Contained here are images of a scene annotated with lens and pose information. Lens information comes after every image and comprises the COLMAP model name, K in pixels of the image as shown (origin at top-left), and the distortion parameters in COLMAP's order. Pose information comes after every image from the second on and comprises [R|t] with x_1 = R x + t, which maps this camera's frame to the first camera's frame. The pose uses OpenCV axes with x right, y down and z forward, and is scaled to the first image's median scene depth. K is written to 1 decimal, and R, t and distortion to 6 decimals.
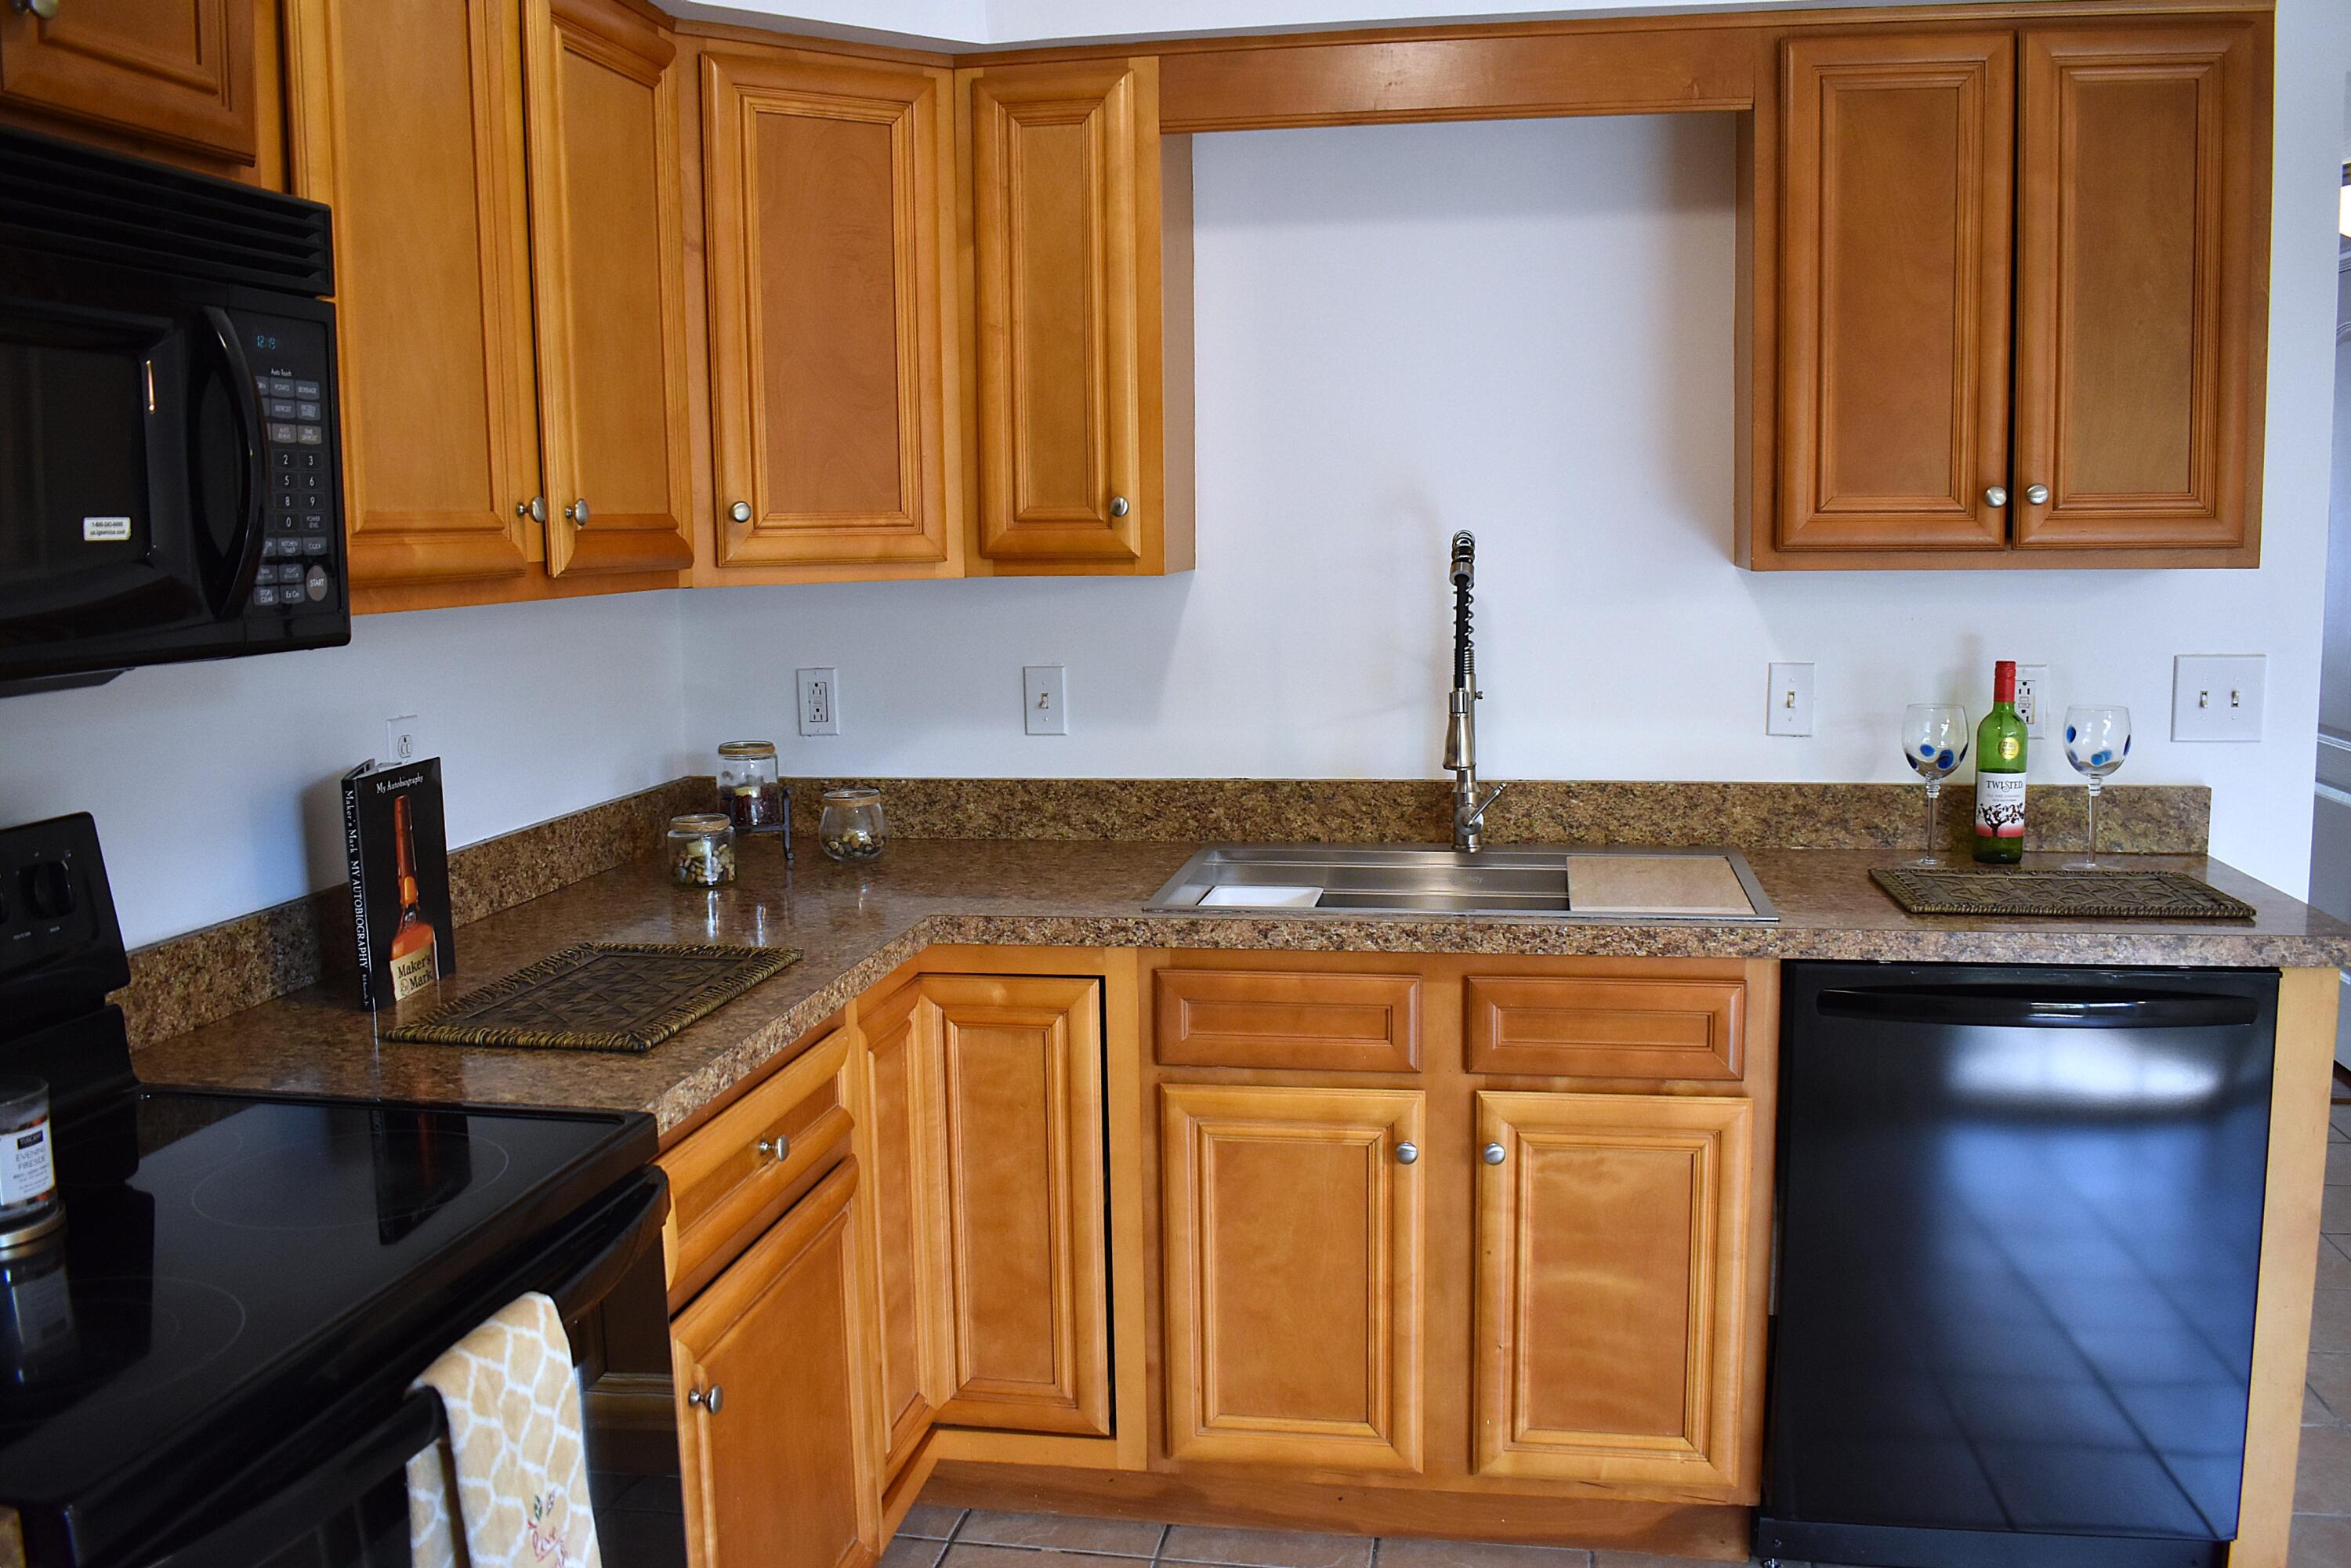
lens RADIAL K [[1952.5, 0, 1181.1], [0, 1952.5, 779.3], [0, 0, 1]] dist [-0.098919, 0.009721]
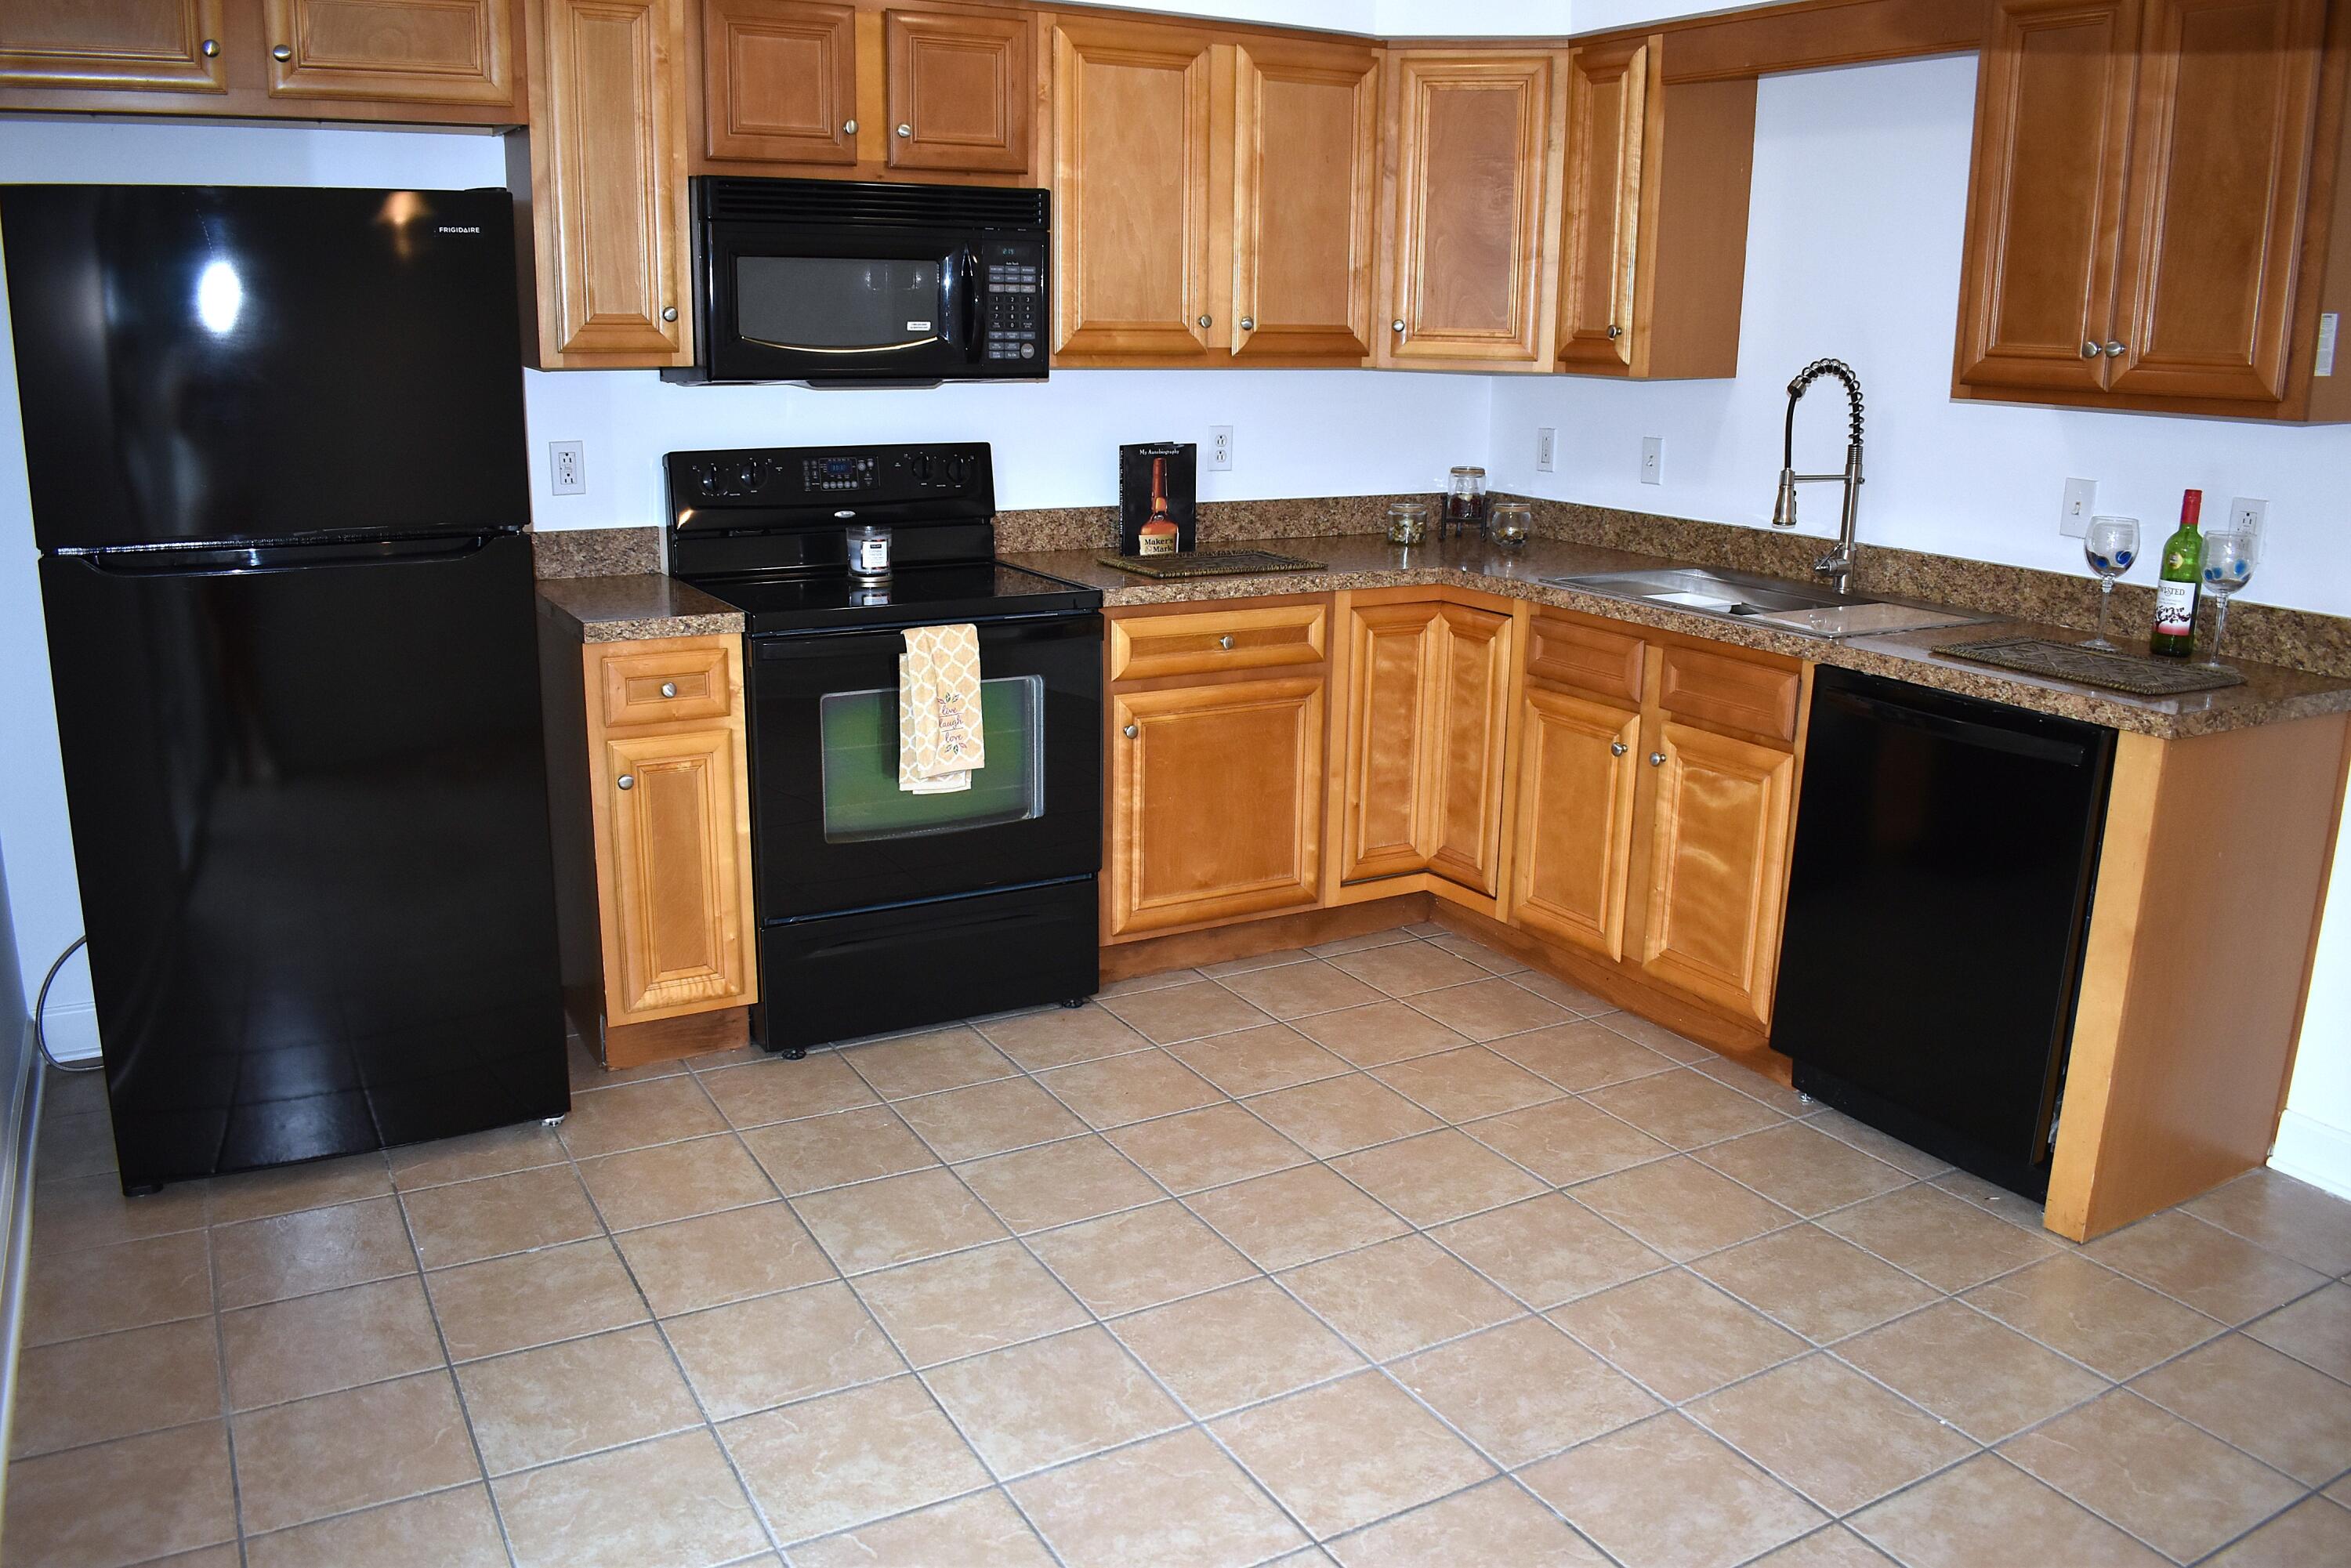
lens RADIAL K [[1836.5, 0, 1168.2], [0, 1836.5, 785.8], [0, 0, 1]] dist [-0.098002, 0.018814]
pose [[0.636032, 0.215058, -0.741089, 0.967059], [-0.123231, 0.976362, 0.177570, 0.001560], [0.761759, -0.021615, 0.647499, -0.240686]]
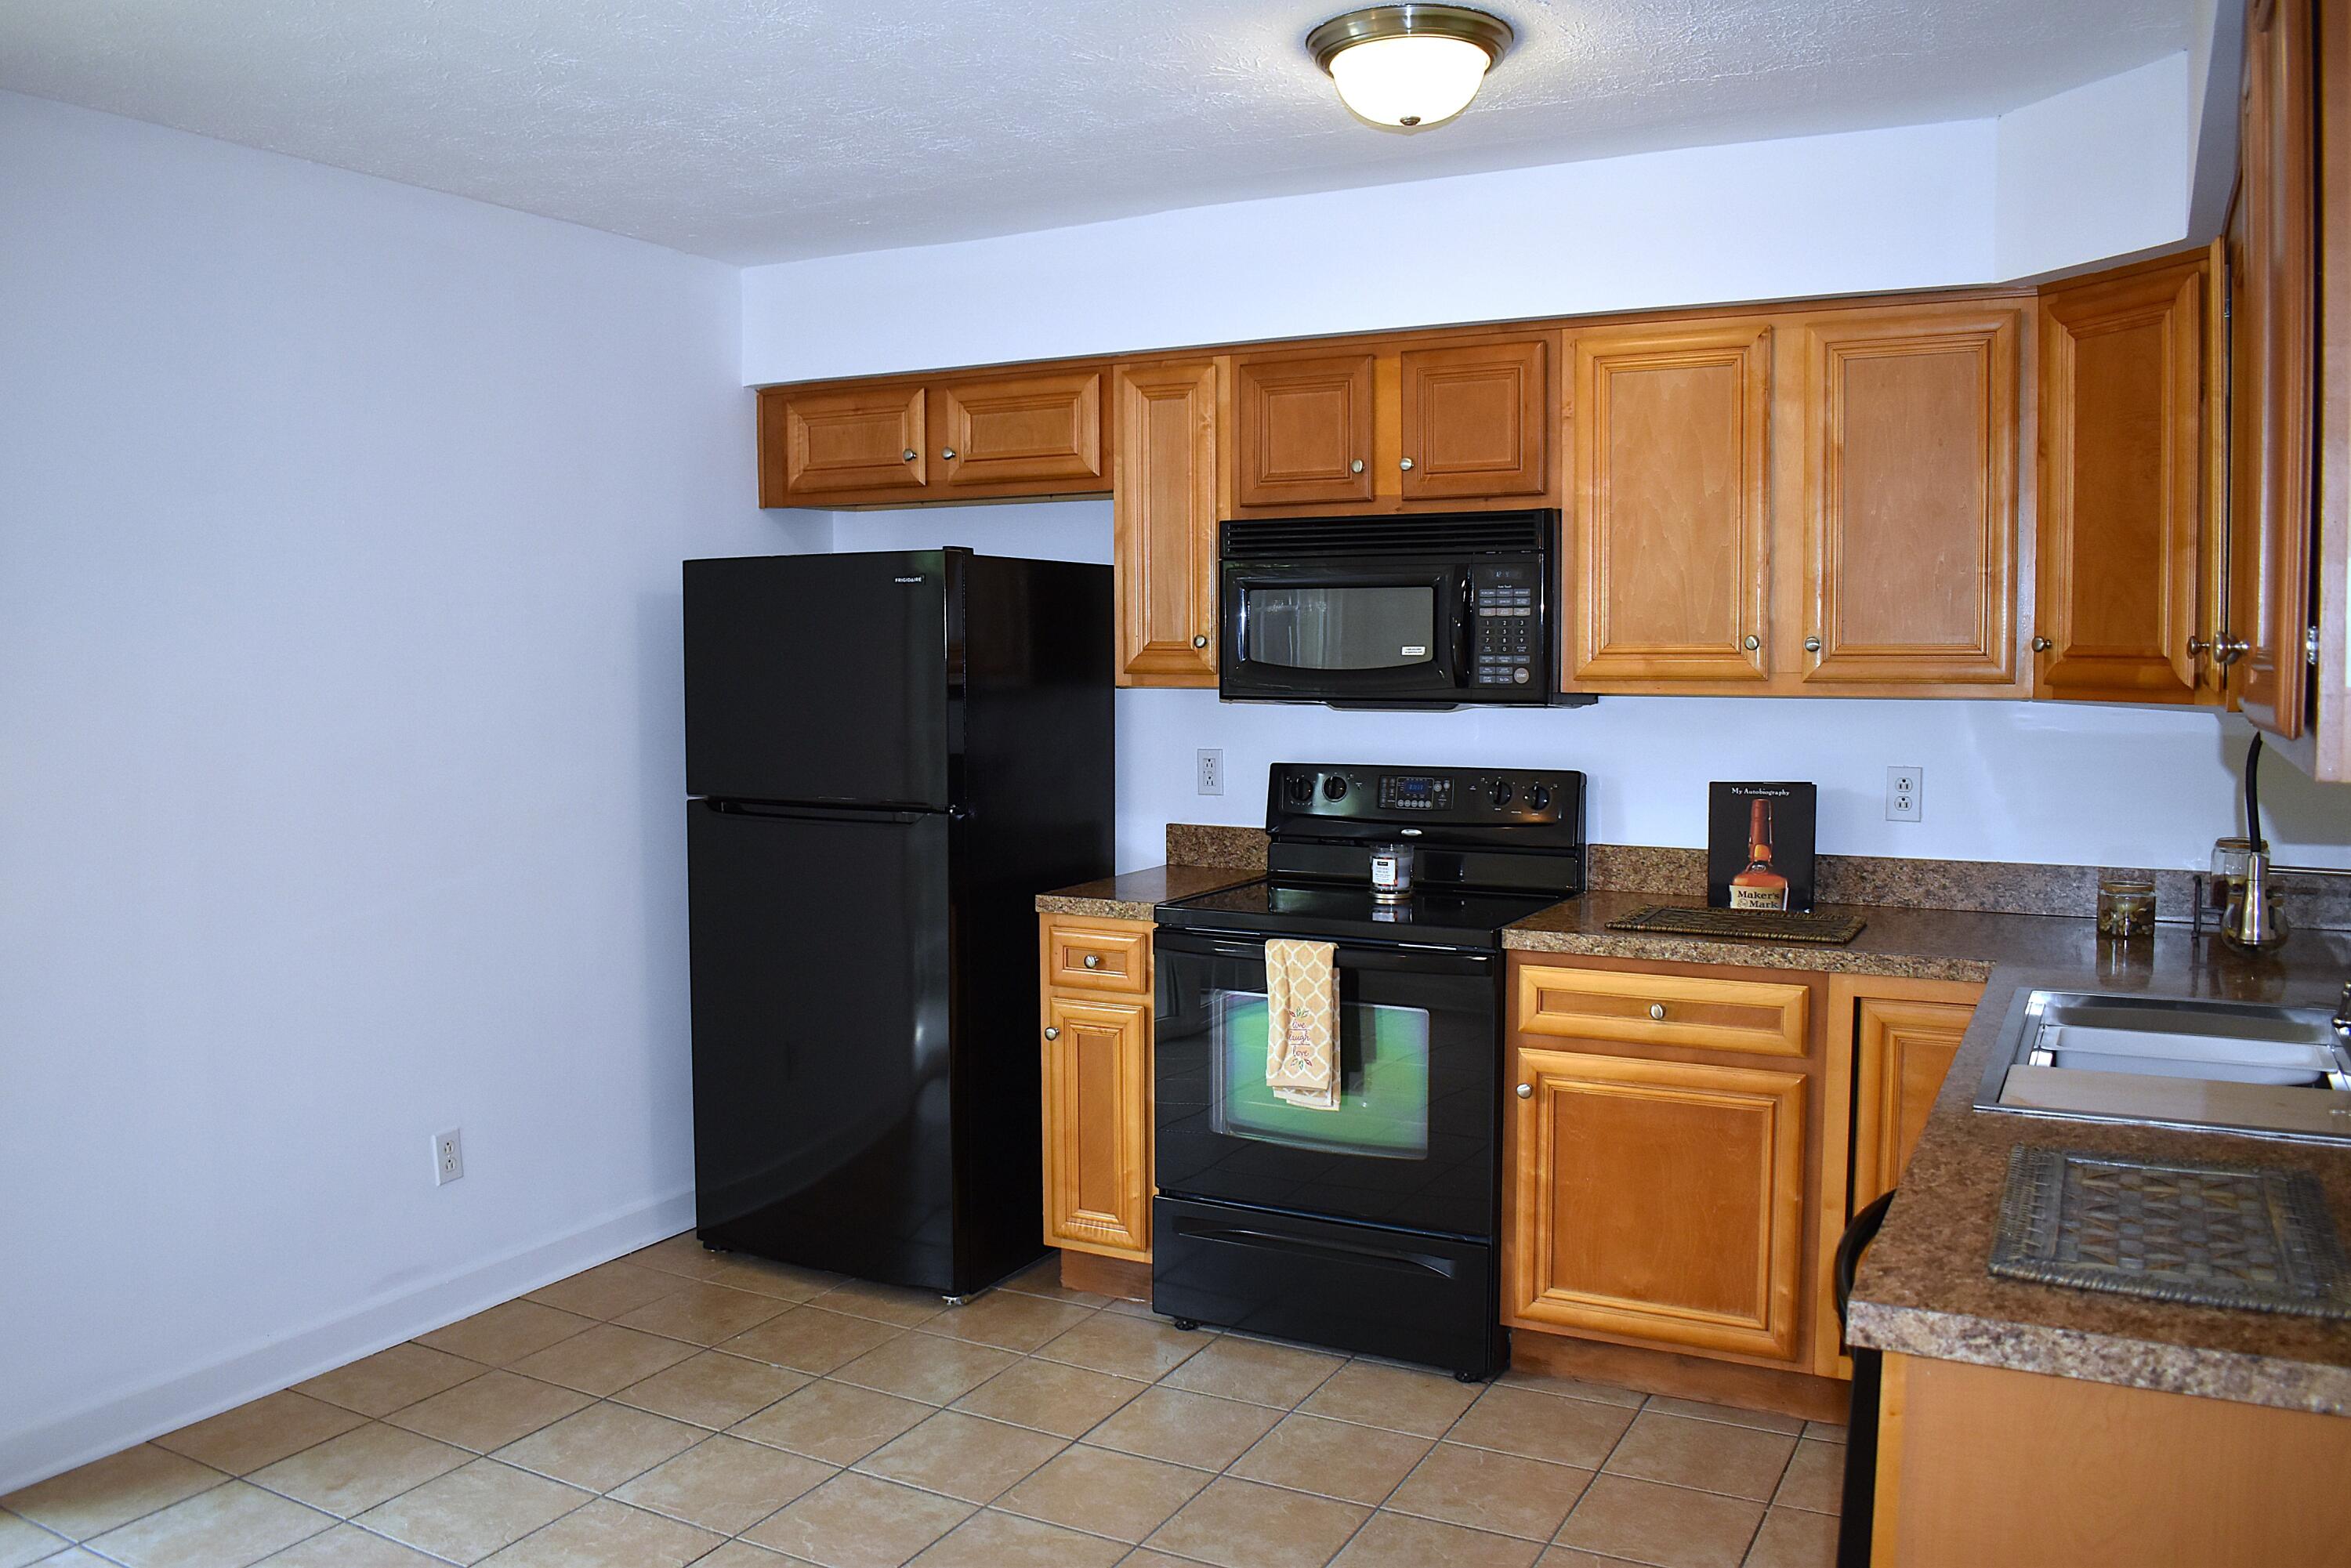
lens RADIAL K [[1836.5, 0, 1172.0], [0, 1836.5, 772.6], [0, 0, 1]] dist [-0.098002, 0.018814]
pose [[-0.308075, 0.083618, -0.947680, 1.156911], [-0.113143, 0.985840, 0.123766, -0.138152], [0.944610, 0.145353, -0.294252, 0.823617]]
